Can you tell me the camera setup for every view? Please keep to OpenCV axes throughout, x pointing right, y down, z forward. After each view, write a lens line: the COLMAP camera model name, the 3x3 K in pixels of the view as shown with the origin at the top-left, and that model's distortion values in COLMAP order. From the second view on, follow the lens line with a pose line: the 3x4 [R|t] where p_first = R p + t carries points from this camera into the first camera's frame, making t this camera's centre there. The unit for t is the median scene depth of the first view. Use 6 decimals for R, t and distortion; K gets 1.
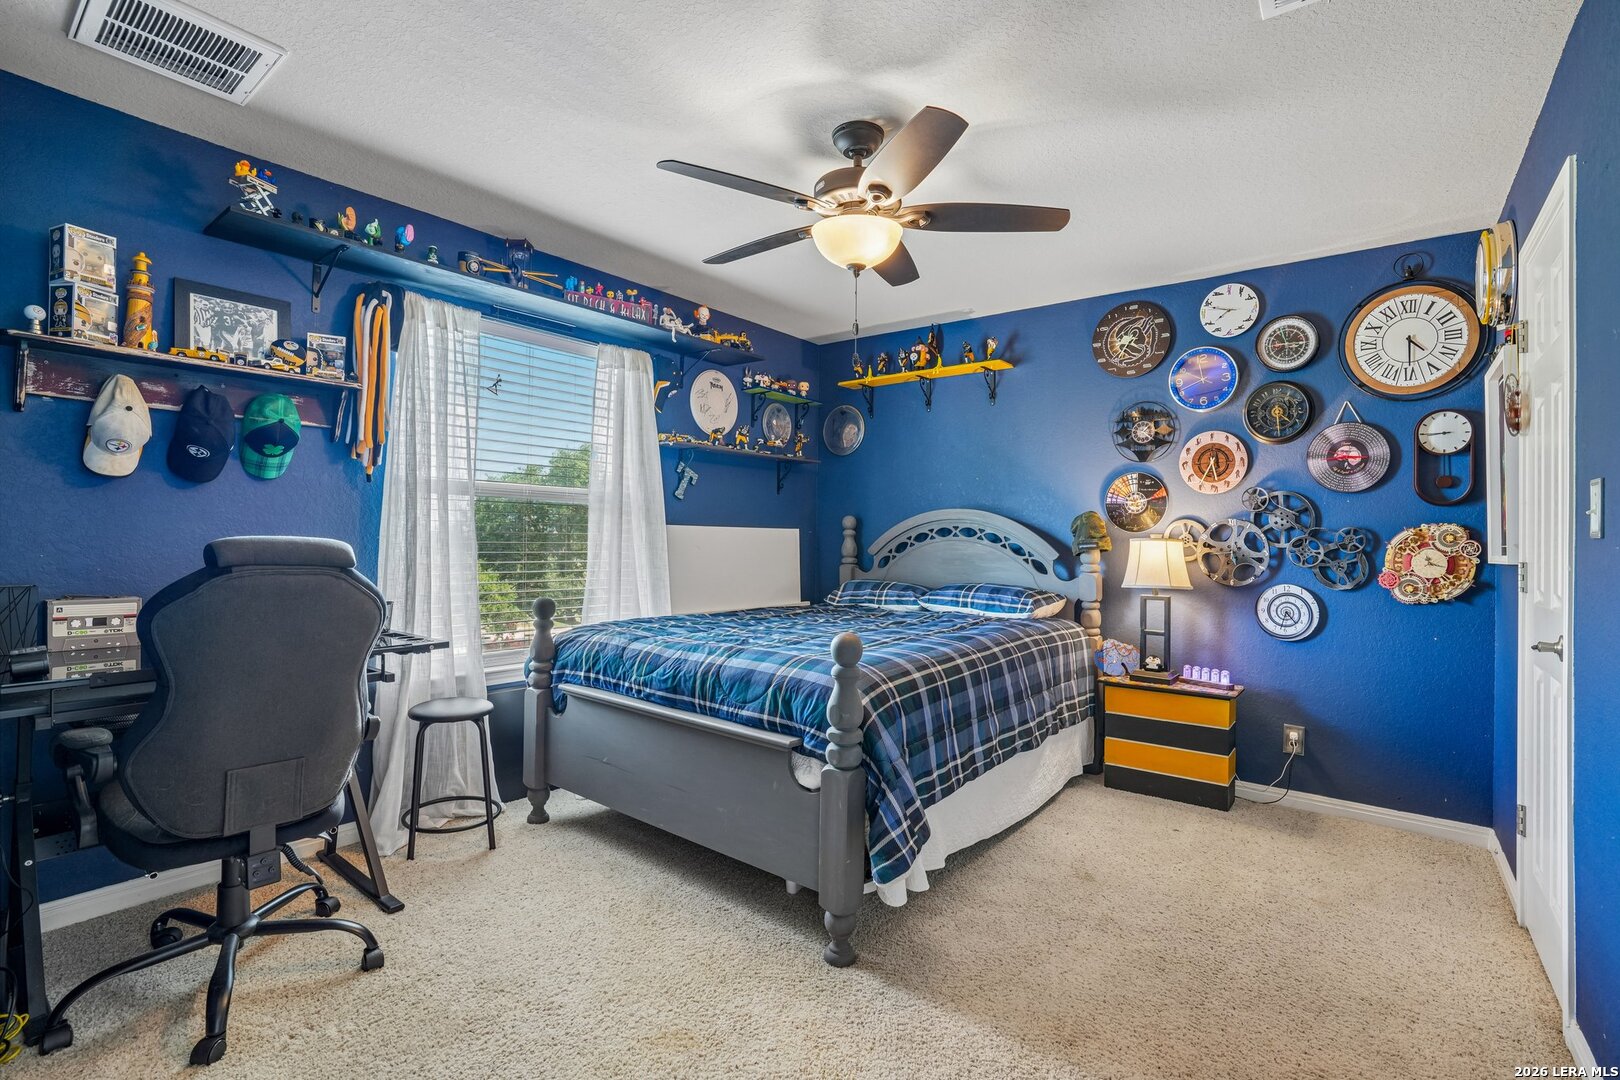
lens RADIAL K [[746.1, 0, 804.7], [0, 746.1, 535.1], [0, 0, 1]] dist [-0.040140, 0.005007]
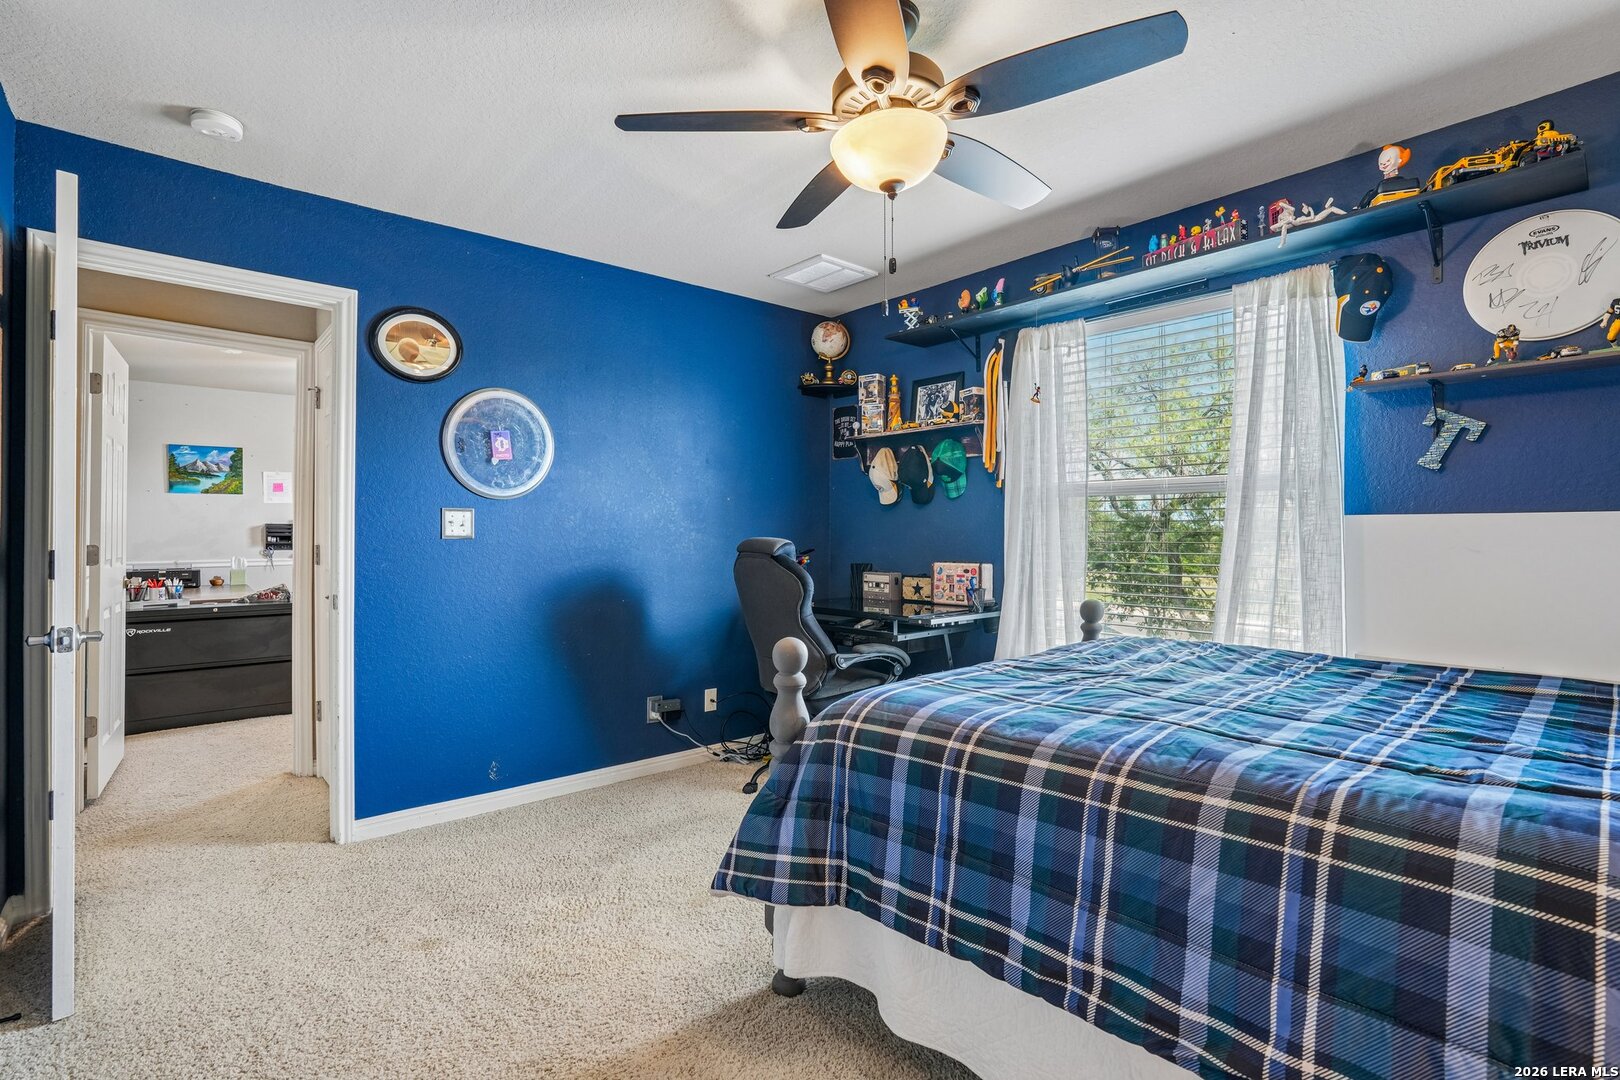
lens RADIAL K [[746.1, 0, 805.2], [0, 746.1, 543.6], [0, 0, 1]] dist [-0.040140, 0.005007]
pose [[-0.161846, 0.005649, -0.986800, 0.730888], [0.012383, 0.999917, 0.003693, 0.004751], [0.986738, -0.011622, -0.161902, 0.886050]]
